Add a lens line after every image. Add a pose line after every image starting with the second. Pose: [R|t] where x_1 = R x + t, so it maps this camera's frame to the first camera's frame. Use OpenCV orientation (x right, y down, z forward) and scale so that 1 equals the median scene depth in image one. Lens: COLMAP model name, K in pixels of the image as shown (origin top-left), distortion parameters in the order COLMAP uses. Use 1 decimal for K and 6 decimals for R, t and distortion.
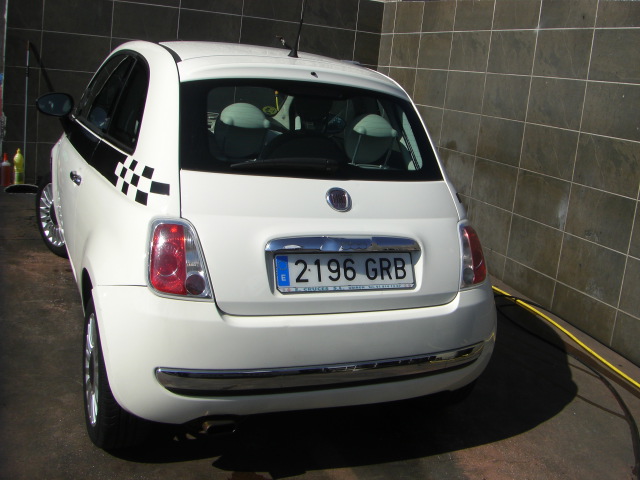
lens RADIAL K [[720.8, 0, 369.8], [0, 720.8, 226.8], [0, 0, 1]] dist [-0.184786, 0.120564]
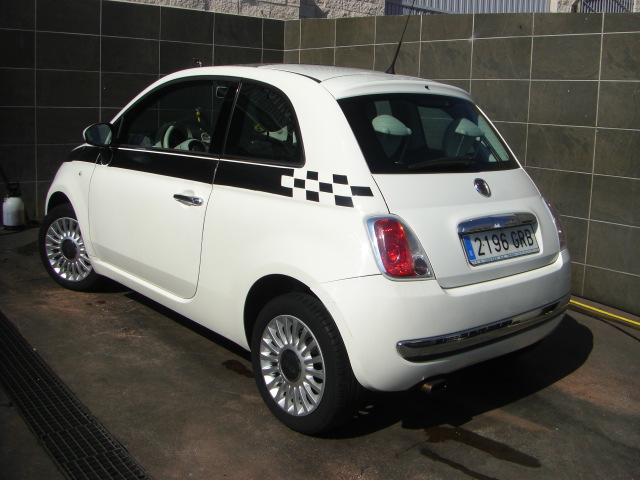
lens RADIAL K [[720.8, 0, 369.8], [0, 720.8, 226.8], [0, 0, 1]] dist [-0.184786, 0.120564]
pose [[0.949467, -0.121245, 0.289503, -0.564106], [0.125238, 0.992115, 0.004766, -0.001075], [-0.287798, 0.031732, 0.957165, -0.110886]]
